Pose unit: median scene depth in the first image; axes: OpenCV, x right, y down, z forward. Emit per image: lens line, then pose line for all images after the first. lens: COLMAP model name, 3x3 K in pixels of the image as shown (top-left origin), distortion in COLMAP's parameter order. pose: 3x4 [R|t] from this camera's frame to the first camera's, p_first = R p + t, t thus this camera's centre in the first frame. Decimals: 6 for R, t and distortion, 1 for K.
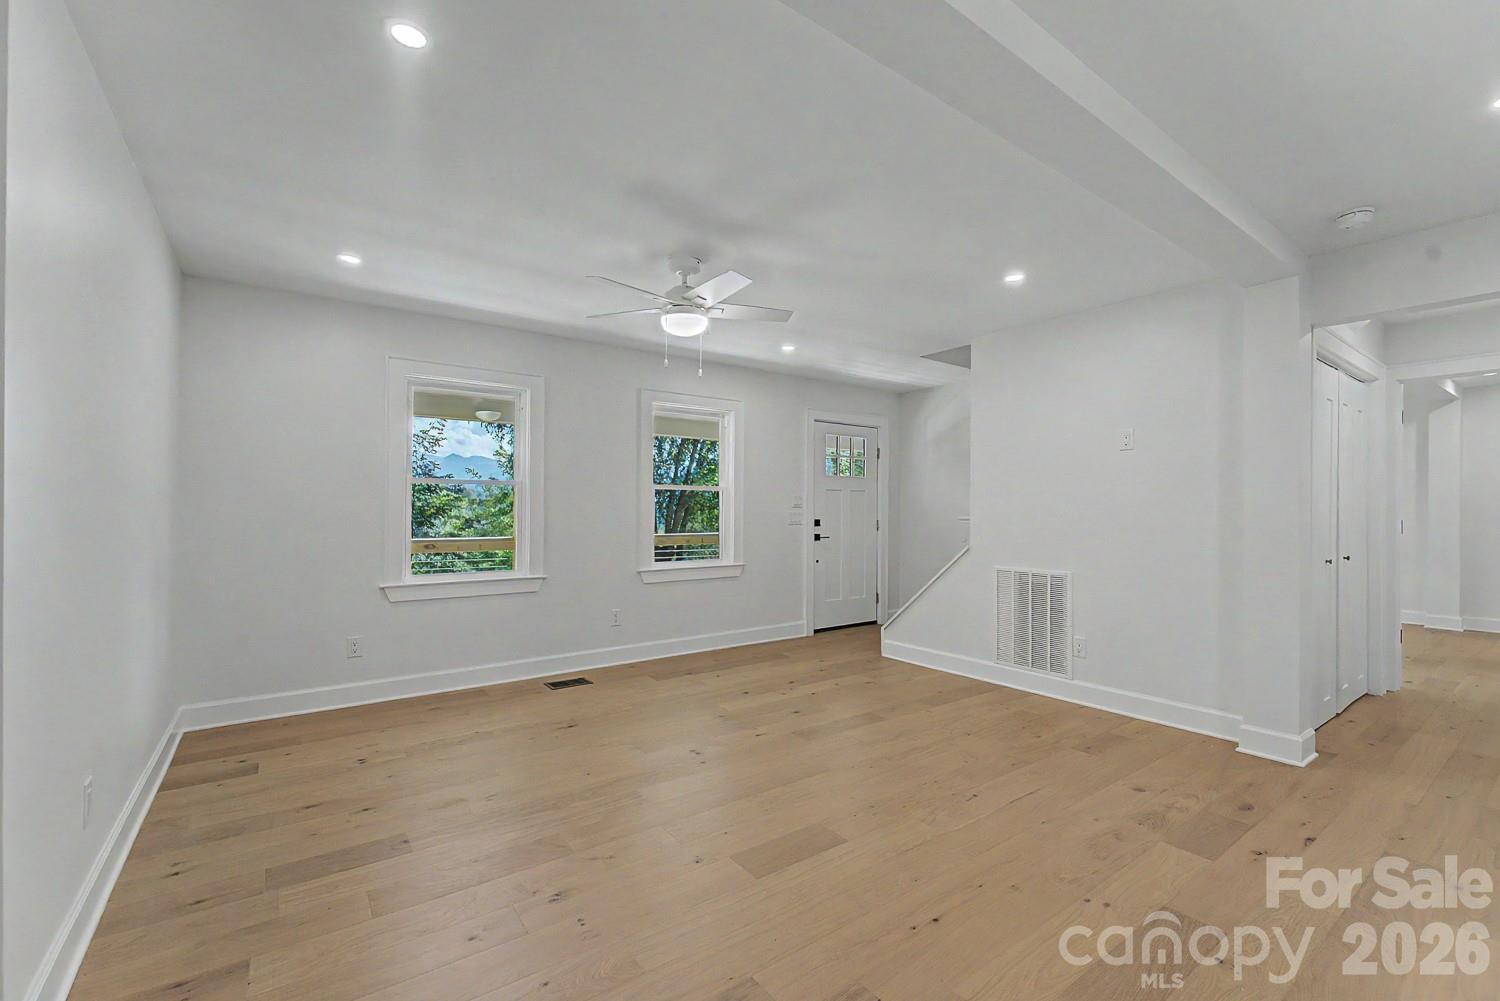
lens RADIAL K [[614.9, 0, 737.8], [0, 614.9, 494.7], [0, 0, 1]] dist [-0.003804, 0.000075]
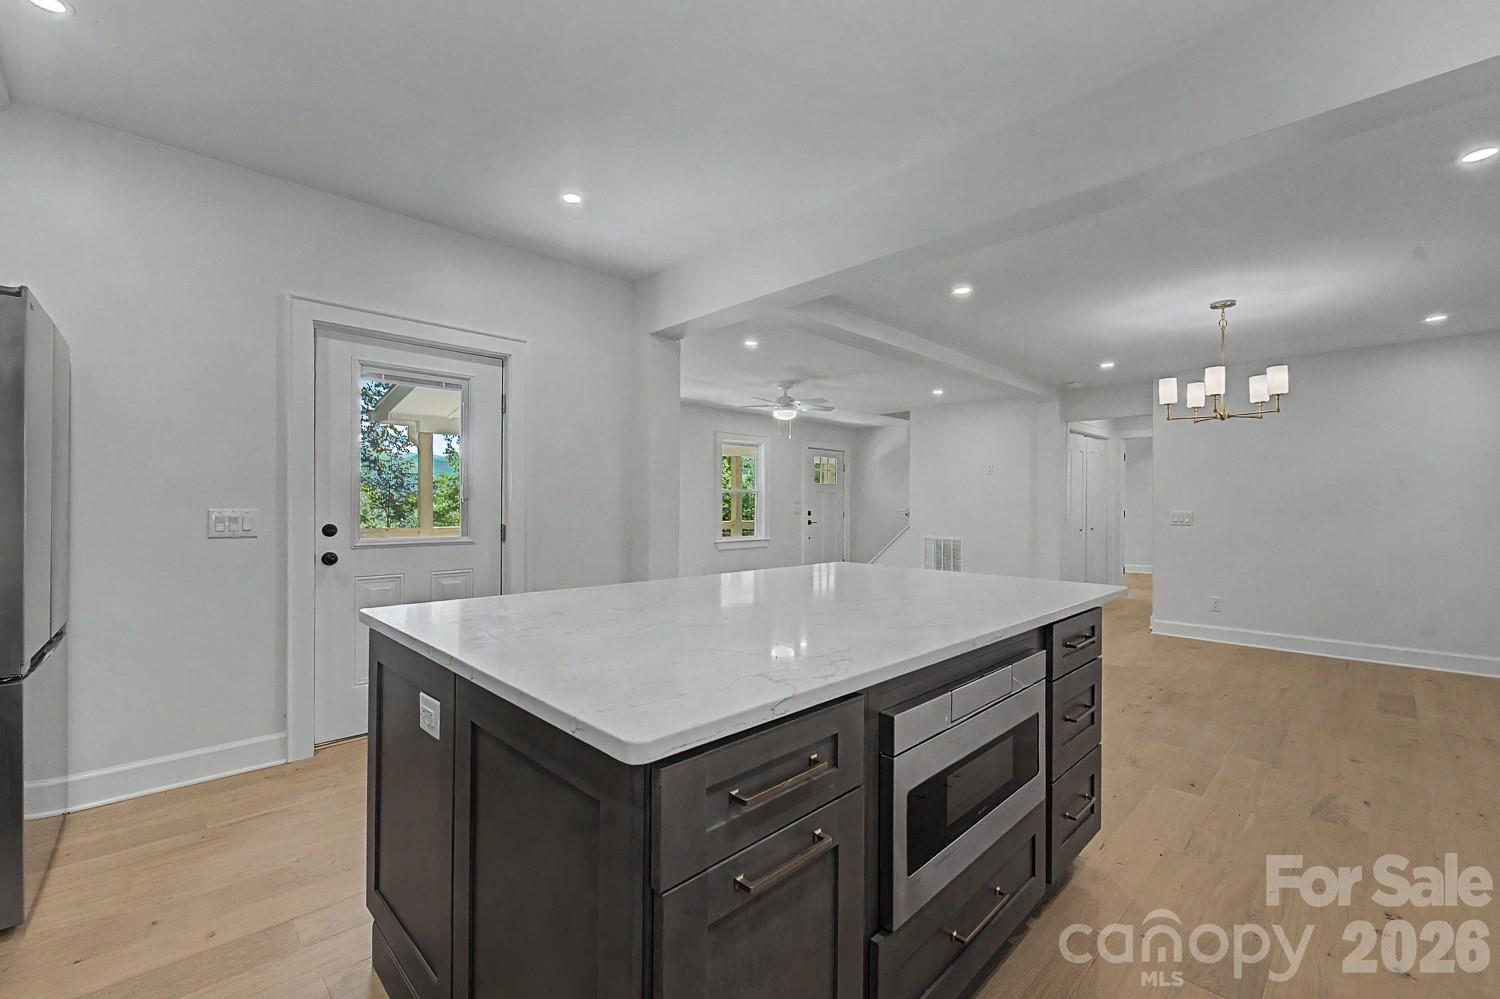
lens RADIAL K [[614.9, 0, 724.4], [0, 614.9, 485.0], [0, 0, 1]] dist [-0.003804, 0.000075]
pose [[0.991089, 0.004941, 0.133111, -0.320630], [-0.003923, 0.999961, -0.007912, -0.014286], [-0.133145, 0.007319, 0.991070, -0.568540]]
